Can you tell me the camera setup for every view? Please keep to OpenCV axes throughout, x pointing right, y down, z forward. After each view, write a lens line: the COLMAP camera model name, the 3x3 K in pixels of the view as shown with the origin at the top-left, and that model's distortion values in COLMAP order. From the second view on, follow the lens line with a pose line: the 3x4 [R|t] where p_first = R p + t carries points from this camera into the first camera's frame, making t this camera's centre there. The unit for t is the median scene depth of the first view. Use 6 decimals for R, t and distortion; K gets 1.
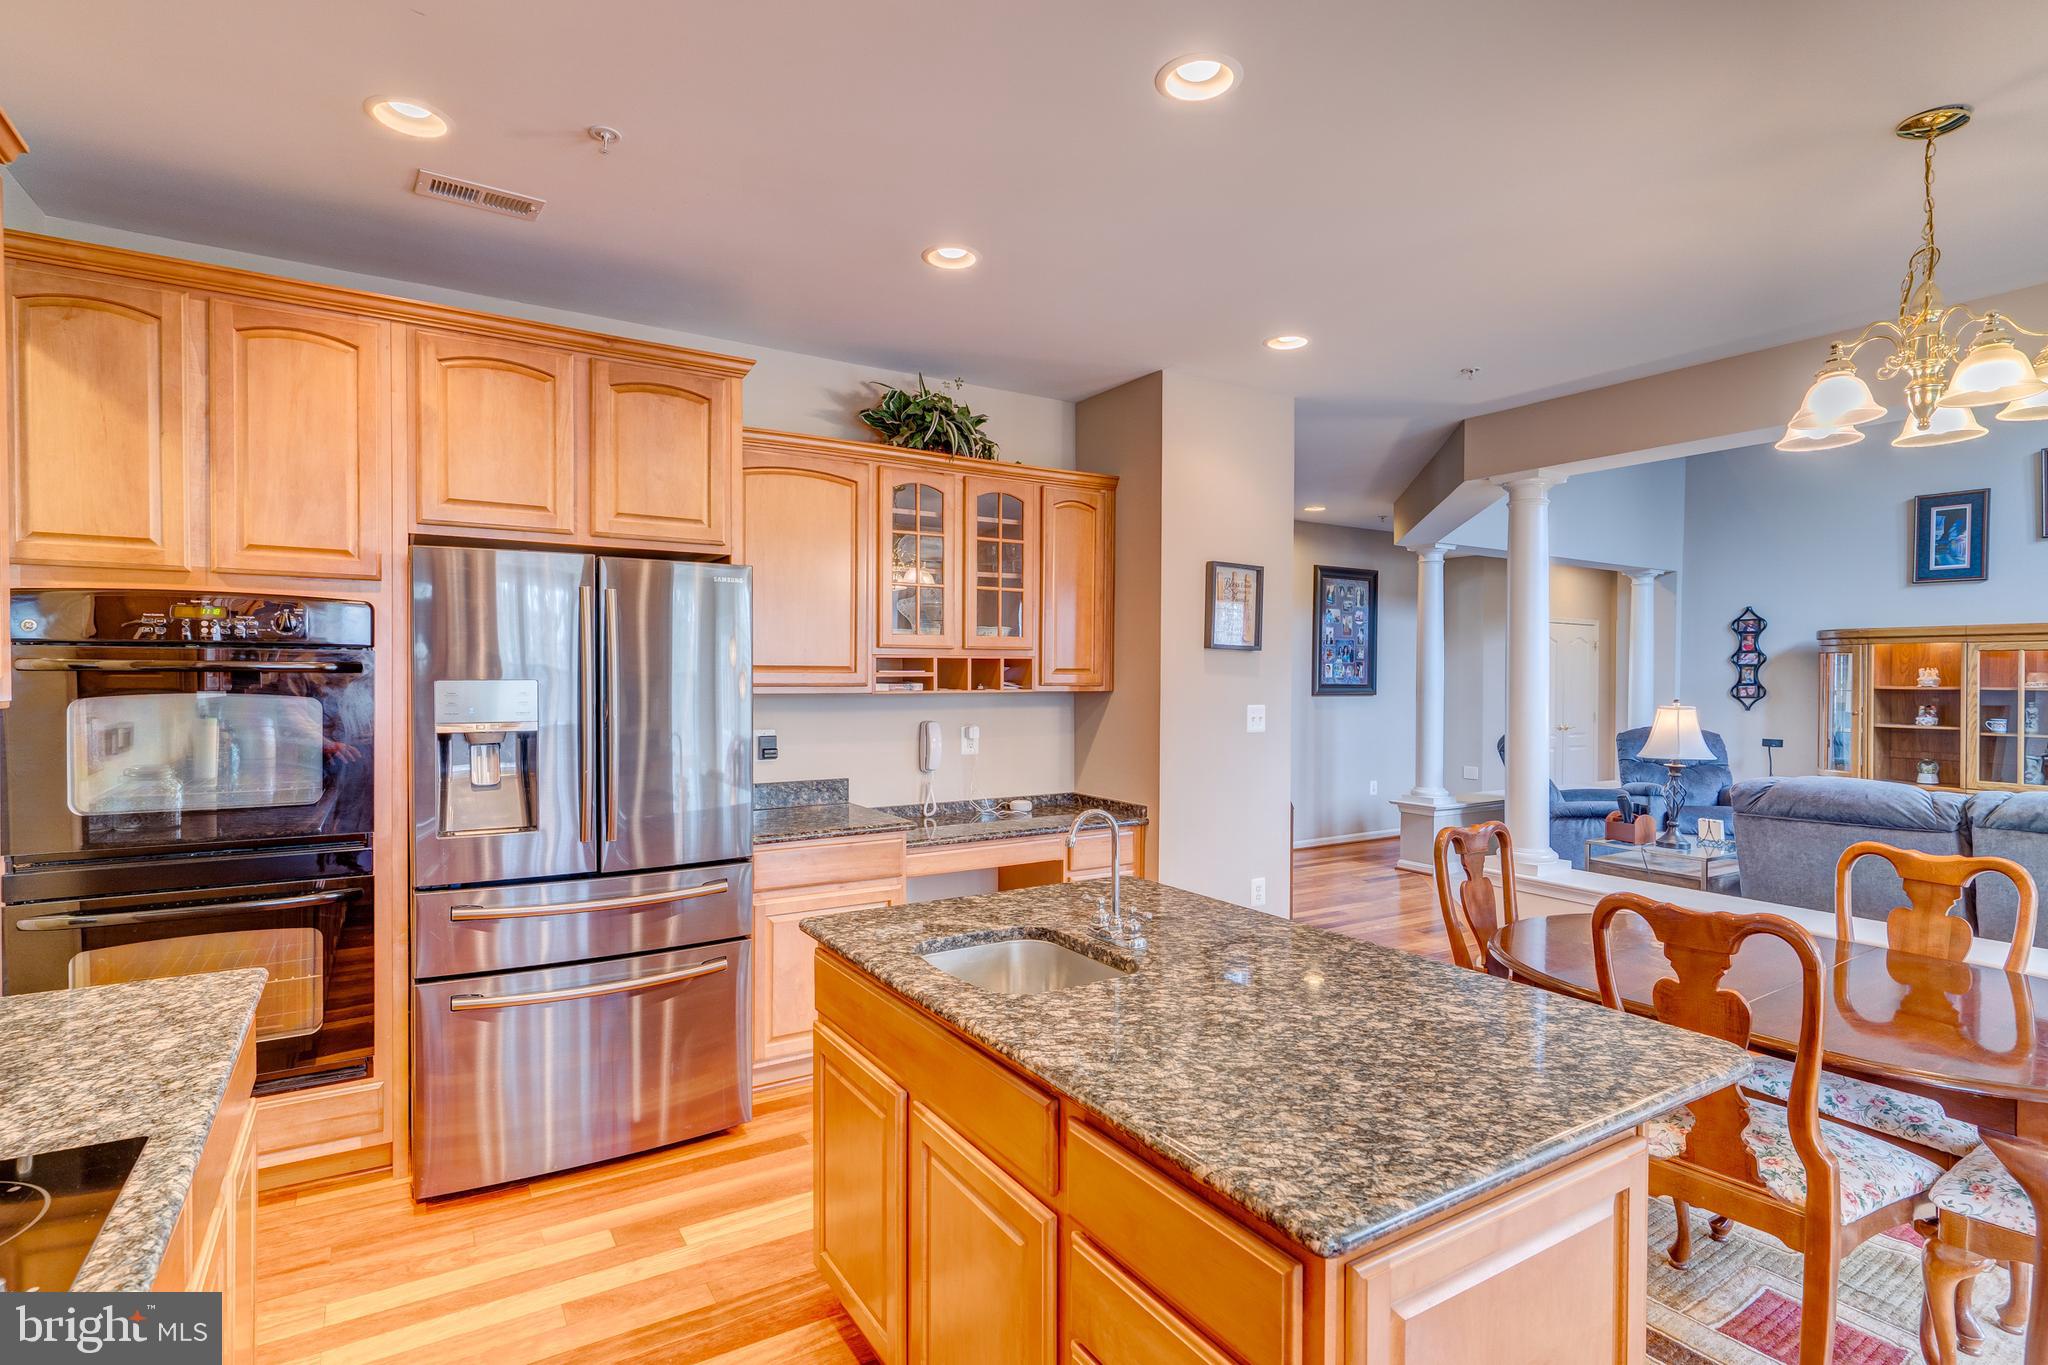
lens RADIAL K [[1005.2, 0, 1024.0], [0, 1005.2, 682.5], [0, 0, 1]] dist [0.002890, 0.000938]
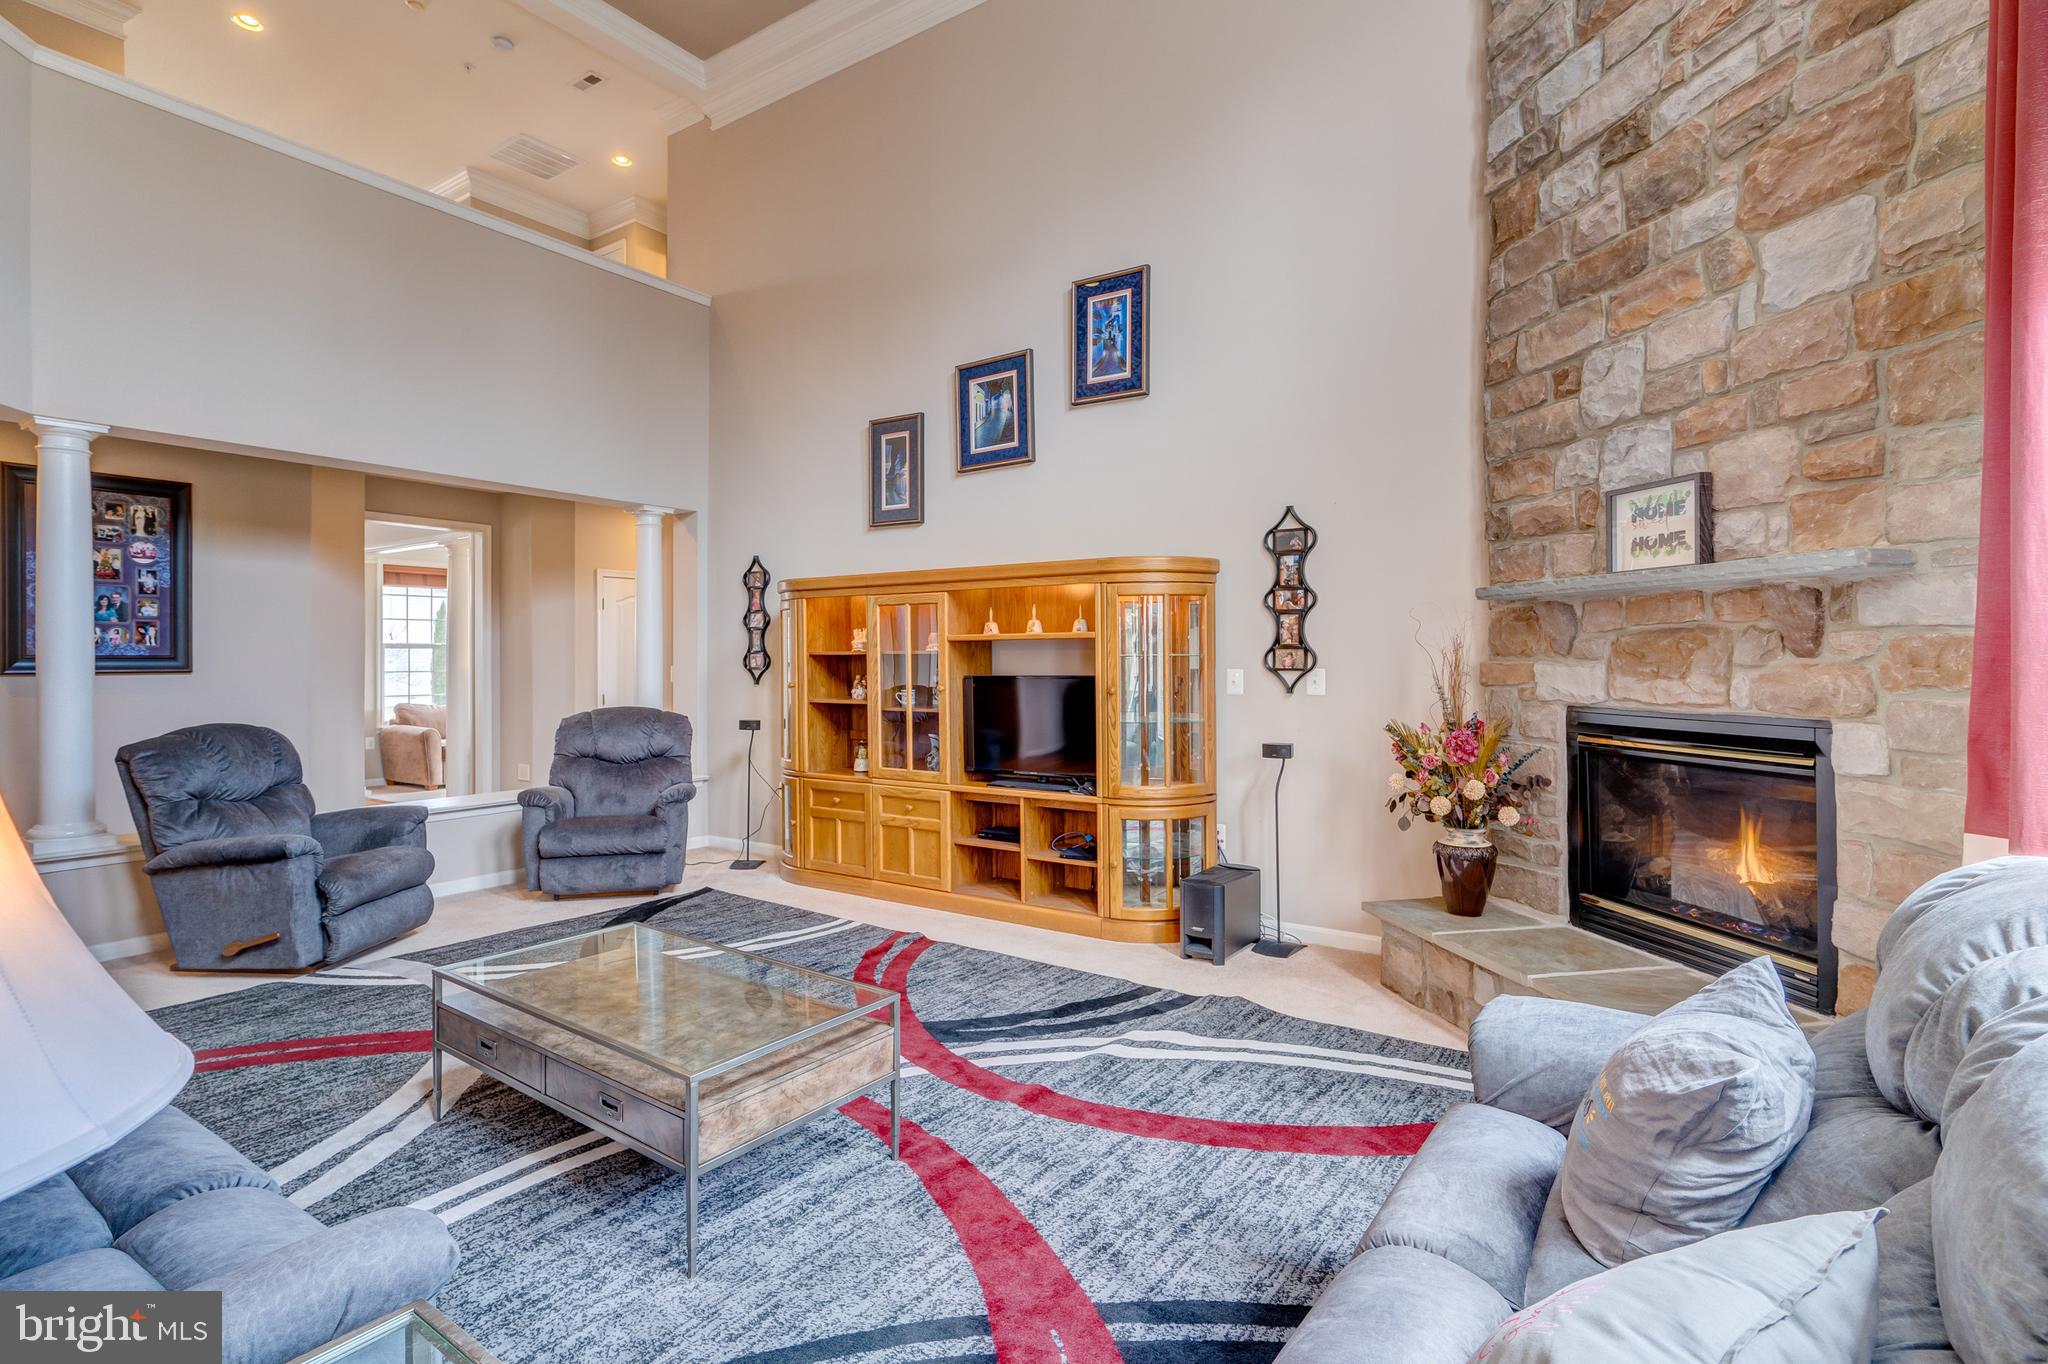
lens RADIAL K [[1001.4, 0, 1013.6], [0, 1001.4, 664.6], [0, 0, 1]] dist [0.003503, 0.000756]
pose [[0.922997, -0.010257, 0.384670, 1.160282], [0.010154, 0.999946, 0.002300, 0.023146], [-0.384673, 0.001783, 0.923051, 0.344216]]
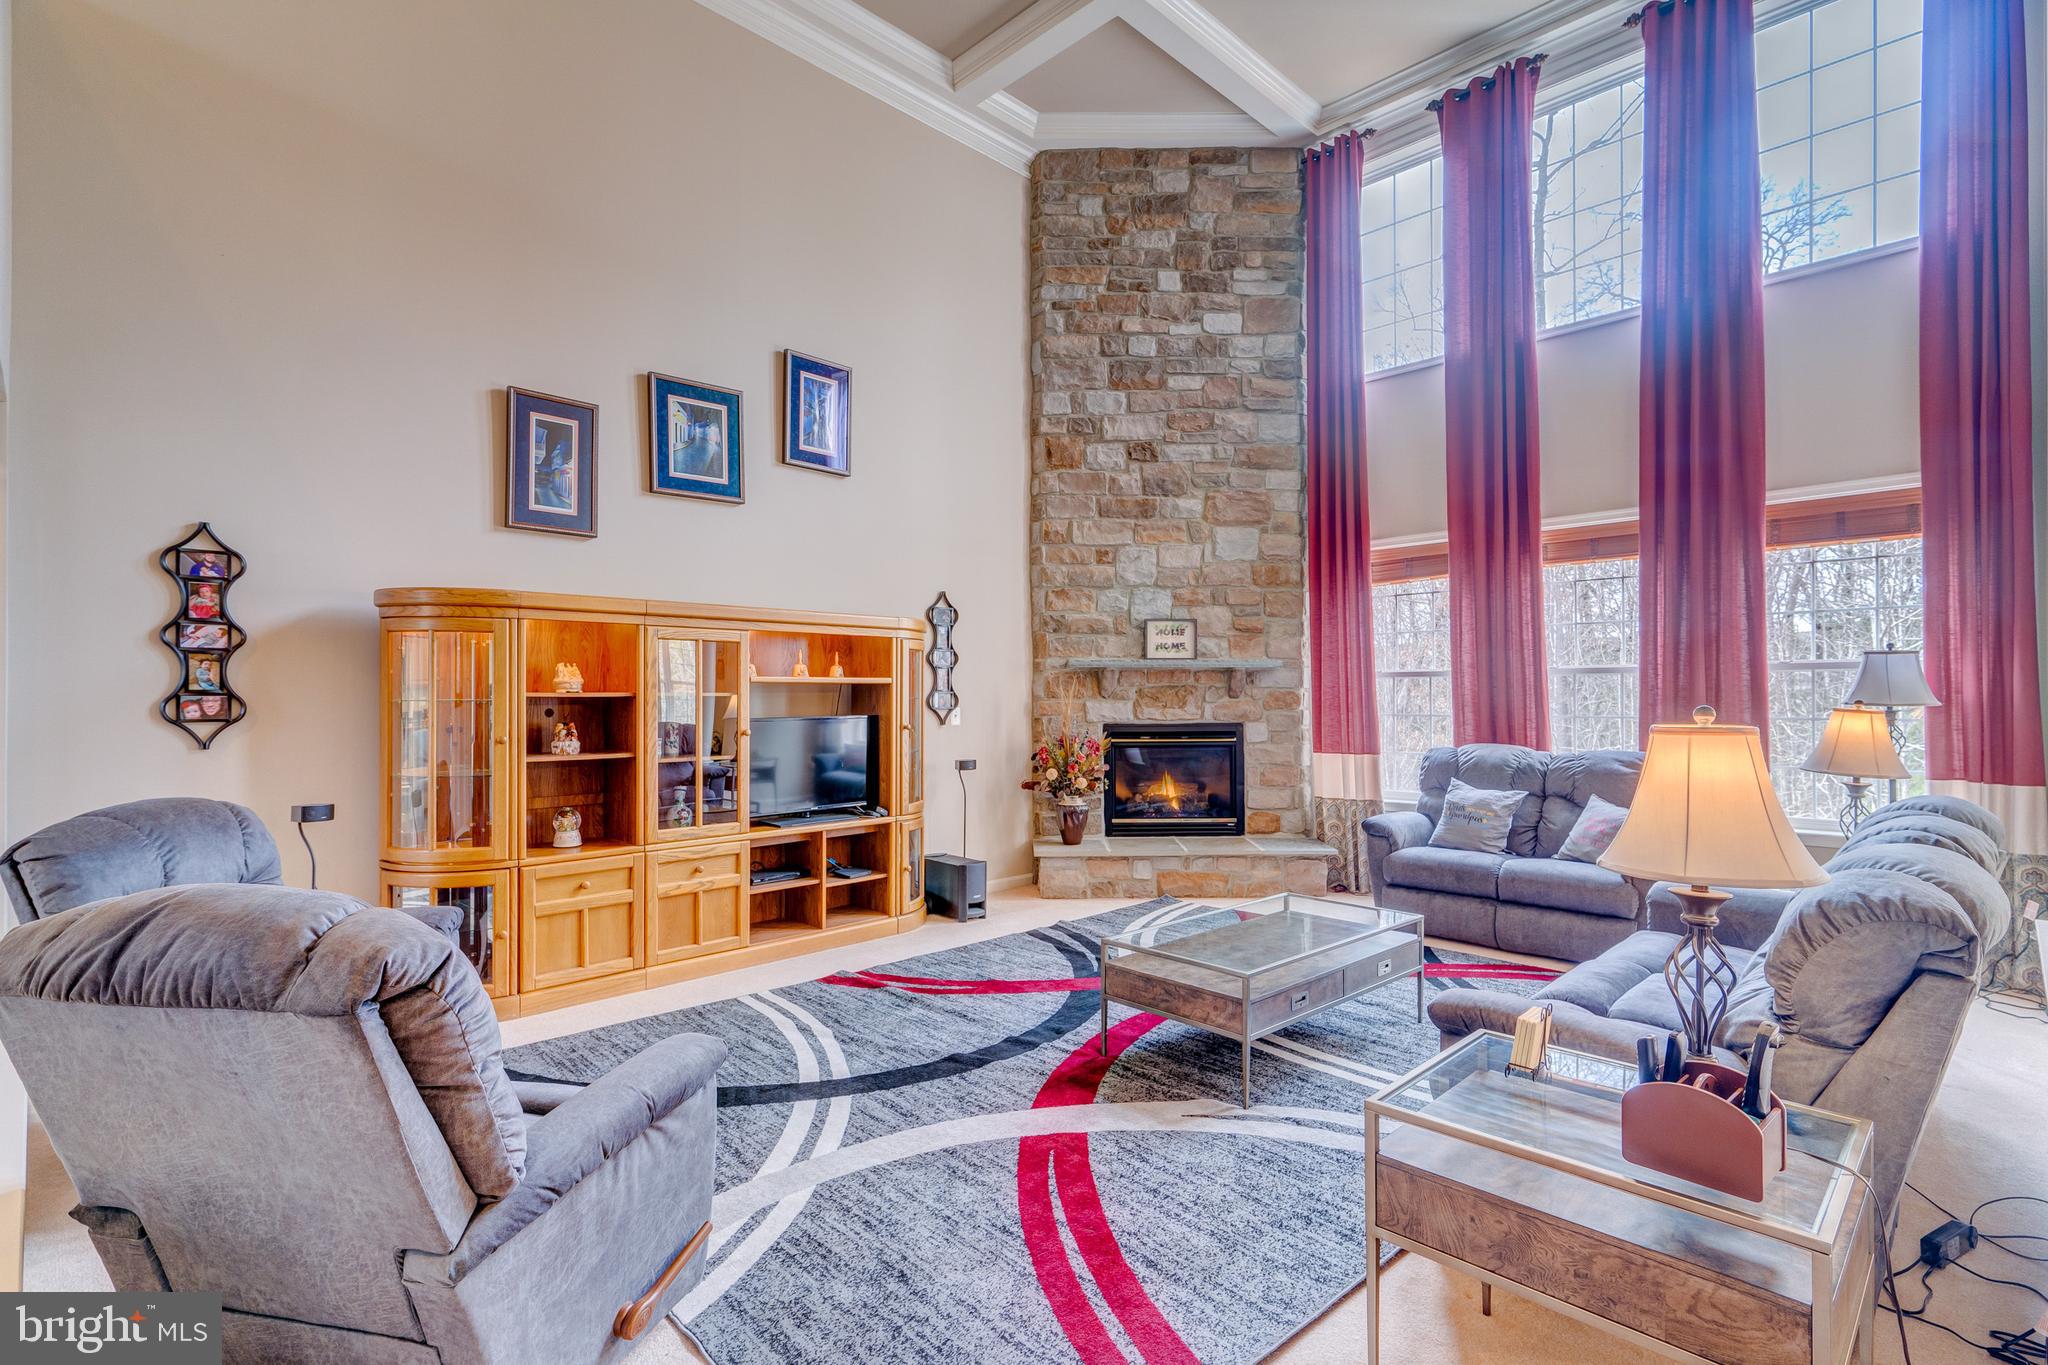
lens RADIAL K [[991.0, 0, 1022.2], [0, 991.0, 692.0], [0, 0, 1]] dist [0.002105, 0.000448]
pose [[-0.220793, 0.002936, 0.975316, 0.379945], [0.011265, 0.999936, -0.000460, 0.011746], [-0.975256, 0.010885, -0.220812, 1.424968]]
